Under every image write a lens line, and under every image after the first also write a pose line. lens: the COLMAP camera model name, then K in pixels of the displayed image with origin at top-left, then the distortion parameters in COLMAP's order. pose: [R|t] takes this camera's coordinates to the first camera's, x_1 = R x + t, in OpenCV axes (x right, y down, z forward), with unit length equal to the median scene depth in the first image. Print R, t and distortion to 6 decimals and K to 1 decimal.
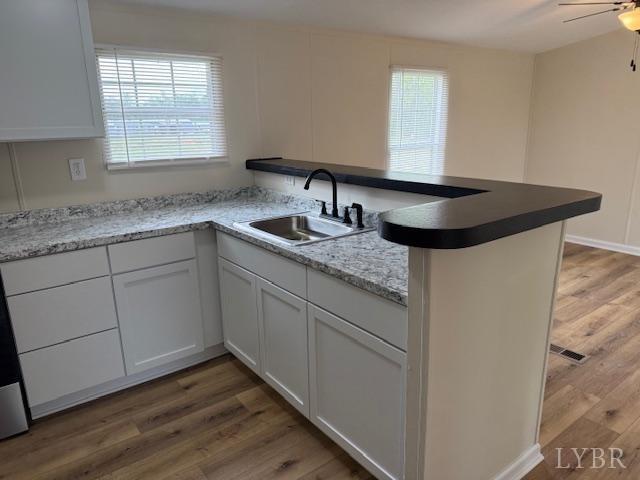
lens RADIAL K [[446.0, 0, 319.9], [0, 446.0, 239.6], [0, 0, 1]] dist [-0.008007, -0.005740]
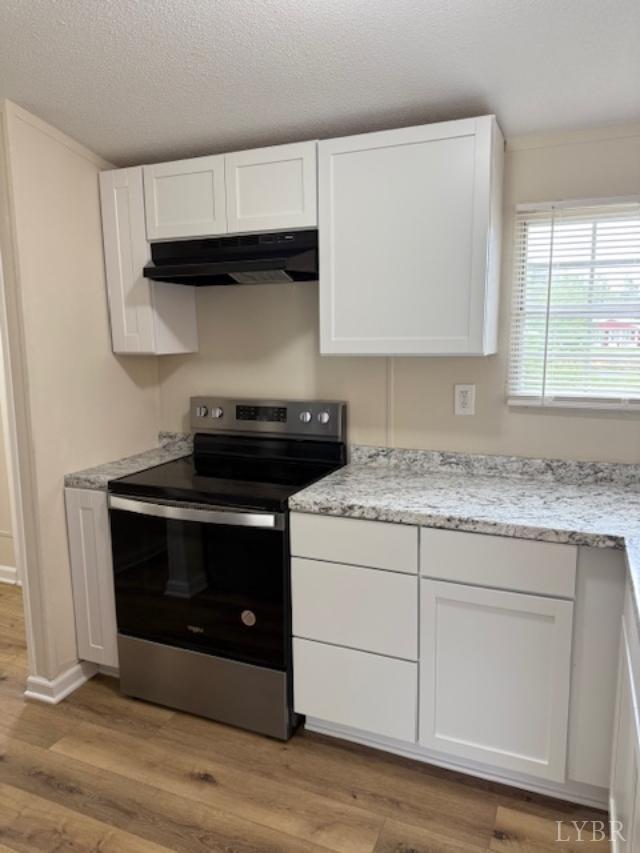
lens RADIAL K [[594.5, 0, 320.6], [0, 594.5, 420.6], [0, 0, 1]] dist [-0.008007, -0.005740]
pose [[0.495951, 0.135610, -0.857696, 0.130865], [-0.228227, 0.973361, 0.021928, -0.111118], [0.837821, 0.184875, 0.513689, 0.416736]]
